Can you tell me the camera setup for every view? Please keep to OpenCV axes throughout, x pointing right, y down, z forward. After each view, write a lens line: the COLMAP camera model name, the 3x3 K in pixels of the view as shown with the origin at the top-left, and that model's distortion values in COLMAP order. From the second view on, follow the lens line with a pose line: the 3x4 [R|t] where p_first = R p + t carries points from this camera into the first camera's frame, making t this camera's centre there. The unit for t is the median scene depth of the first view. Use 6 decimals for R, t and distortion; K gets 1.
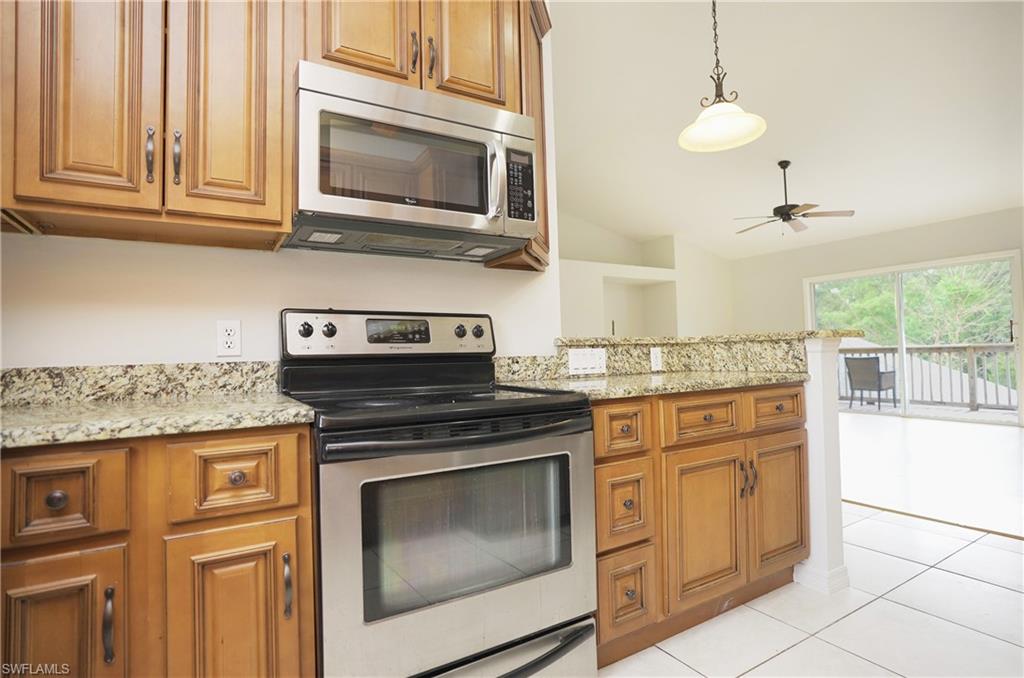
lens RADIAL K [[502.5, 0, 513.7], [0, 502.5, 339.3], [0, 0, 1]] dist [0.000367, 0.000345]
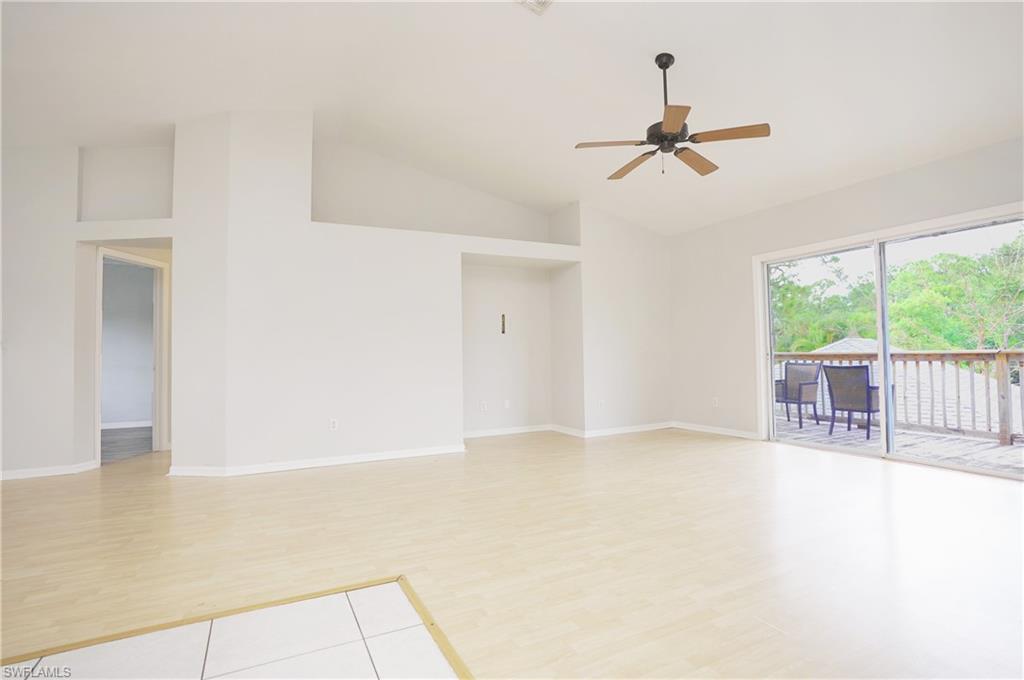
lens RADIAL K [[502.5, 0, 488.8], [0, 502.5, 337.7], [0, 0, 1]] dist [0.000367, 0.000345]
pose [[0.996283, 0.009456, -0.085622, 0.242330], [-0.009678, 0.999951, -0.002181, 0.001929], [0.085597, 0.003002, 0.996325, 0.226931]]
